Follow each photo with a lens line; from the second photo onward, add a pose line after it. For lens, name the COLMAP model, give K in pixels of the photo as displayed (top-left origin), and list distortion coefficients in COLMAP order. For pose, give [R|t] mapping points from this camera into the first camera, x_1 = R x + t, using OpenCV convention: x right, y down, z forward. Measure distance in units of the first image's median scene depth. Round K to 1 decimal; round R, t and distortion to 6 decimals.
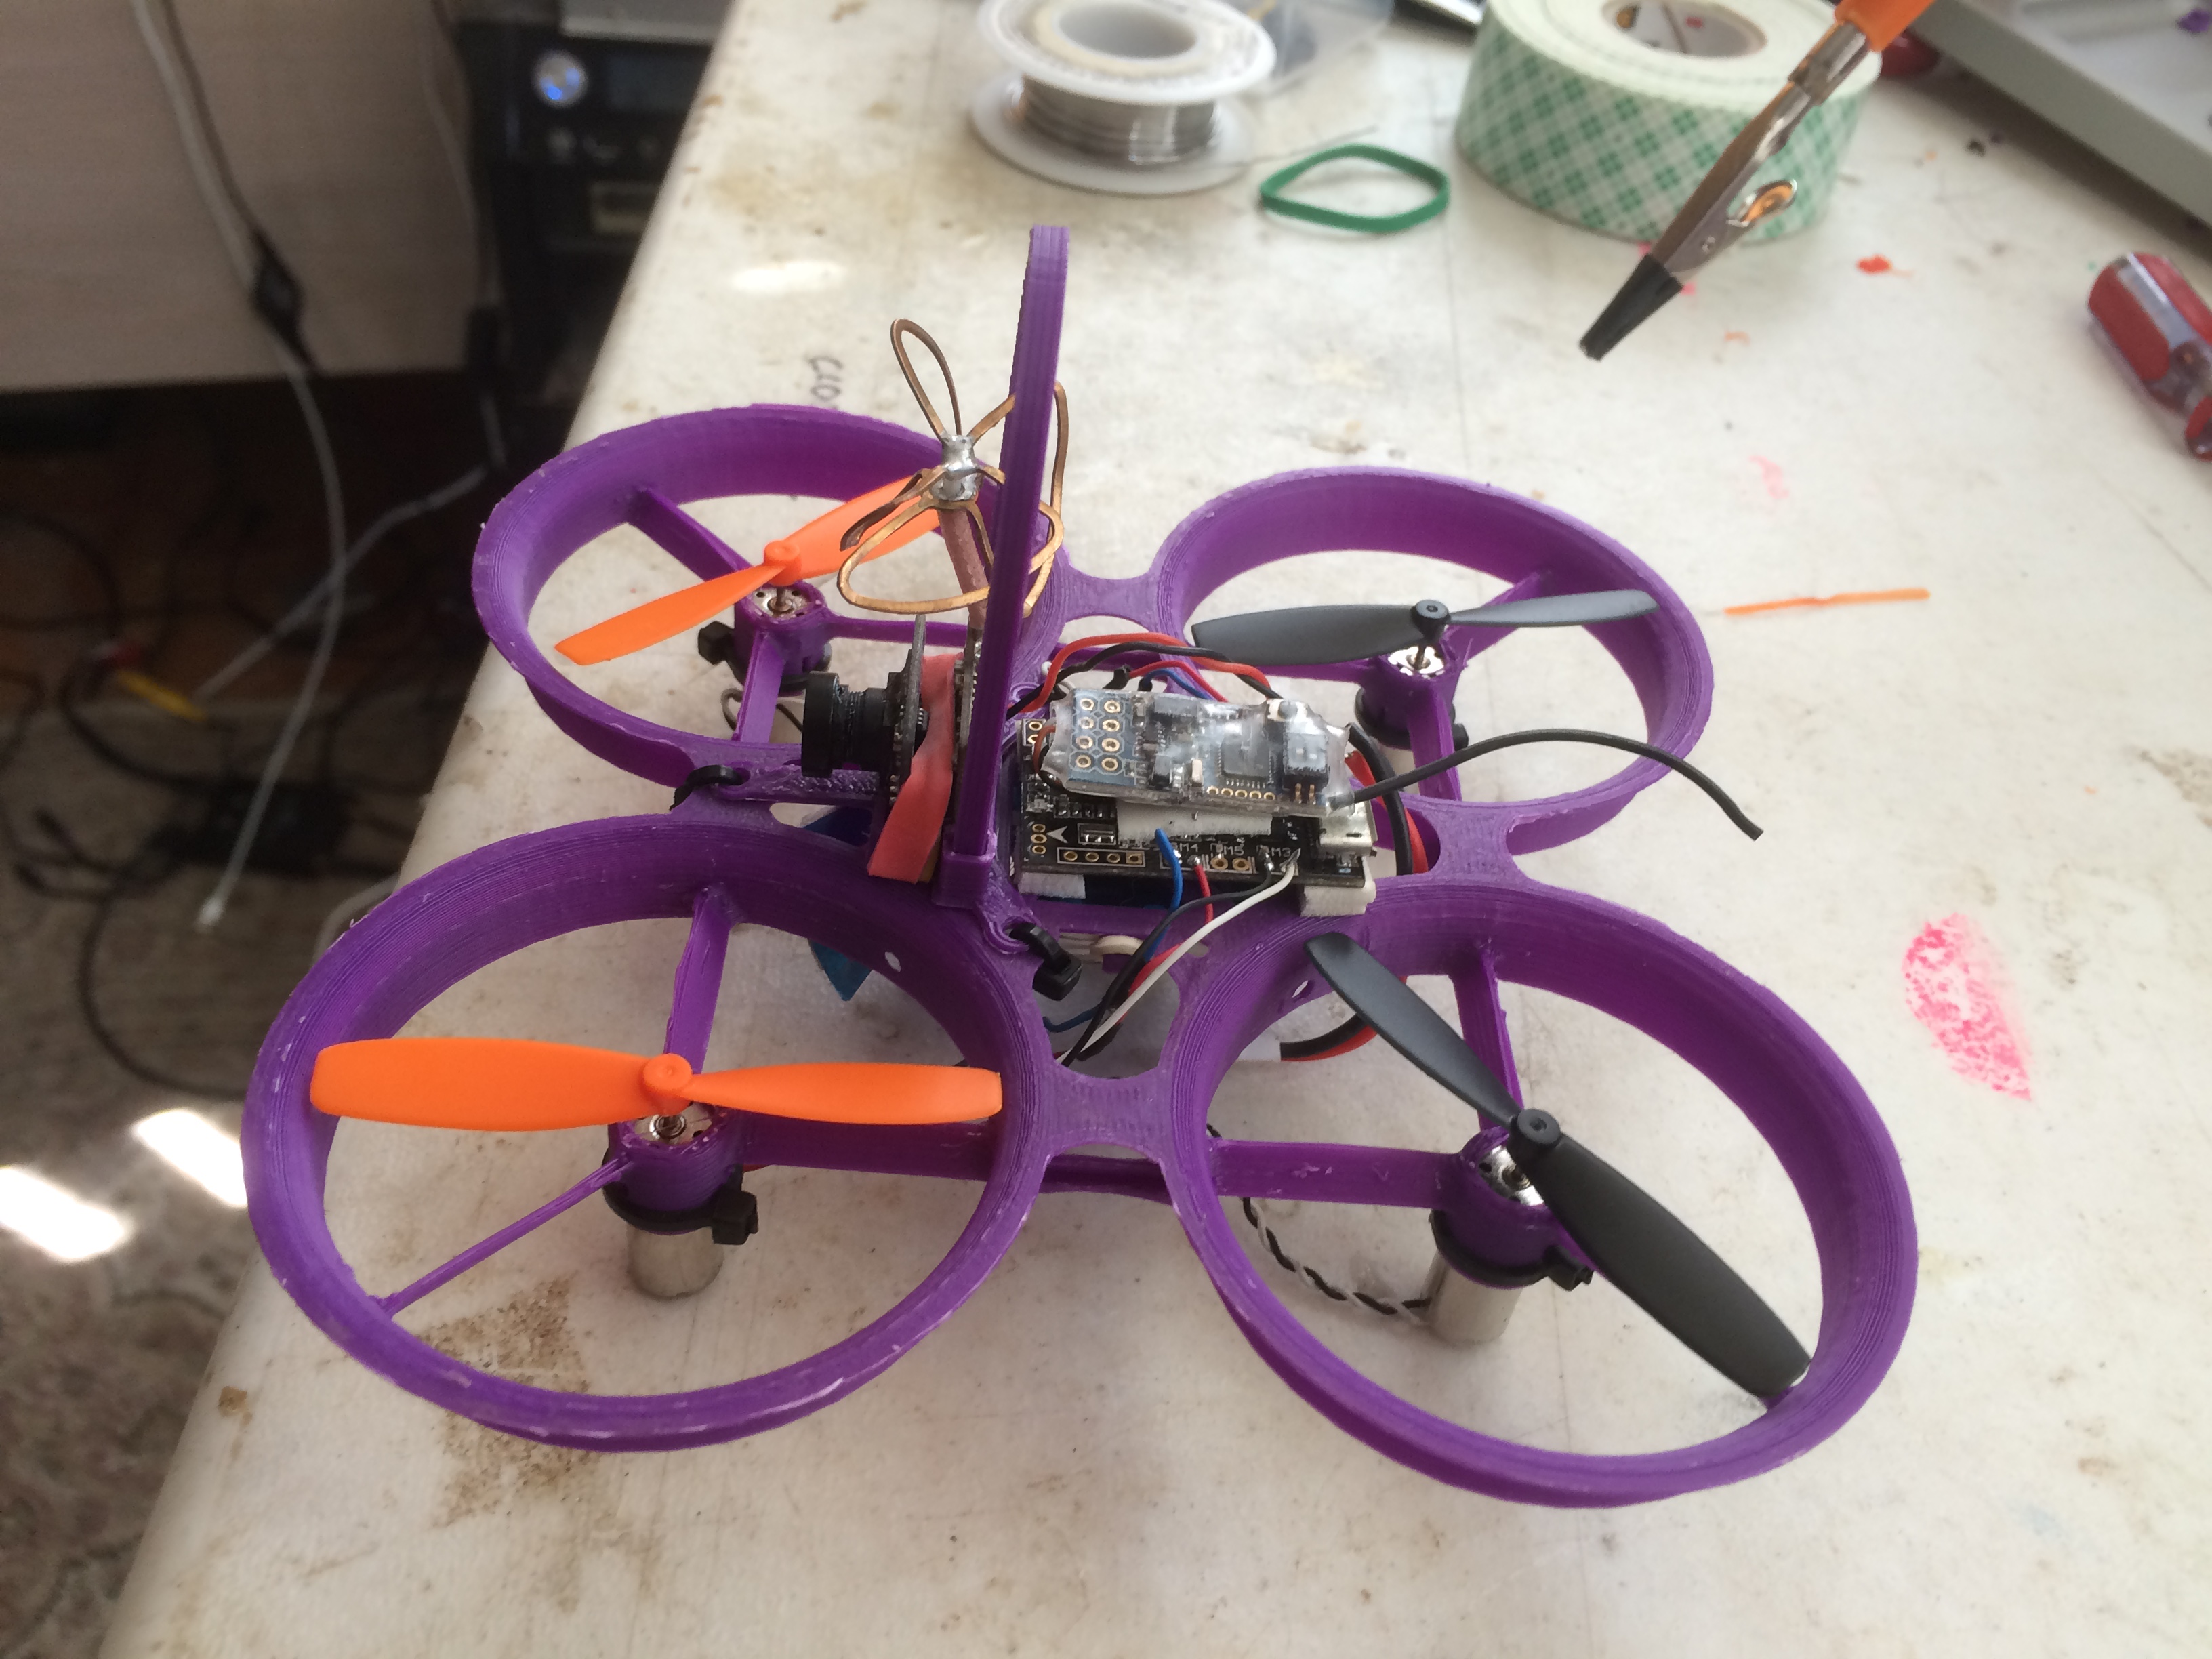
lens RADIAL K [[1923.9, 0, 1118.3], [0, 1923.9, 818.1], [0, 0, 1]] dist [0.043526, -0.111712]
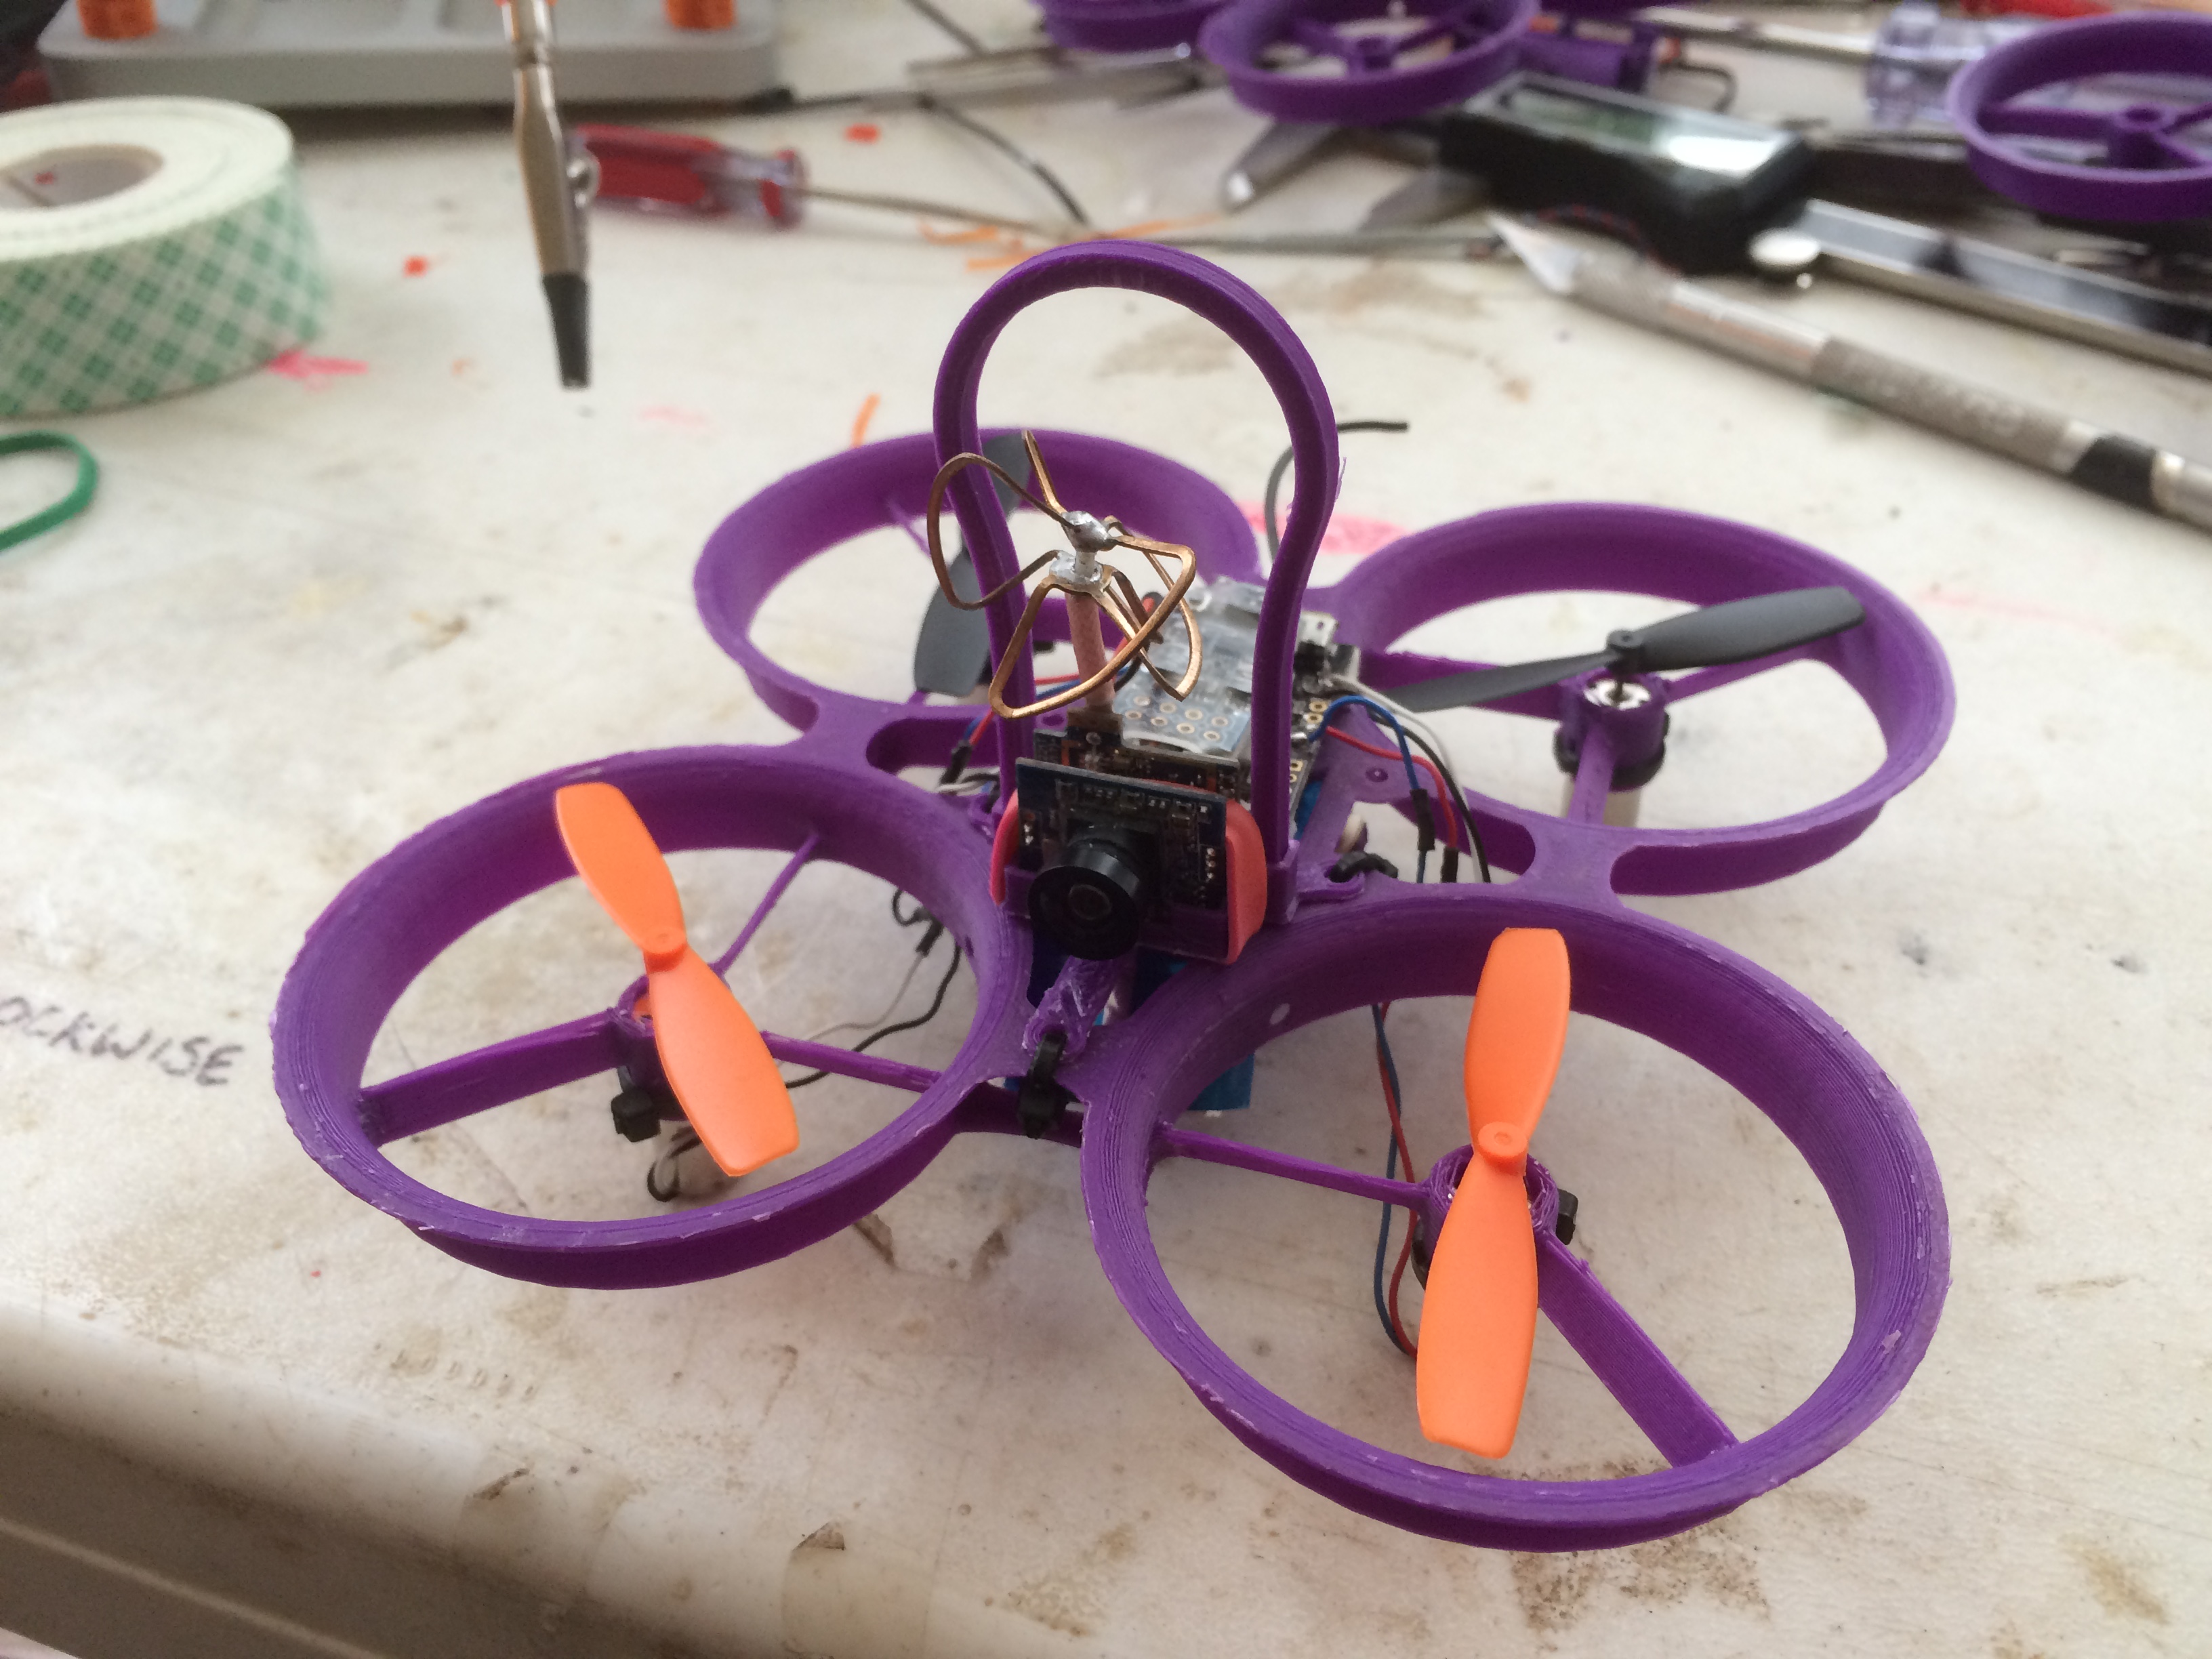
lens RADIAL K [[1923.9, 0, 1103.5], [0, 1923.9, 827.7], [0, 0, 1]] dist [0.043526, -0.111712]
pose [[0.325649, -0.673843, 0.663241, -0.710899], [0.686760, 0.650718, 0.323923, -0.351393], [-0.649856, 0.350002, 0.674674, 0.386044]]
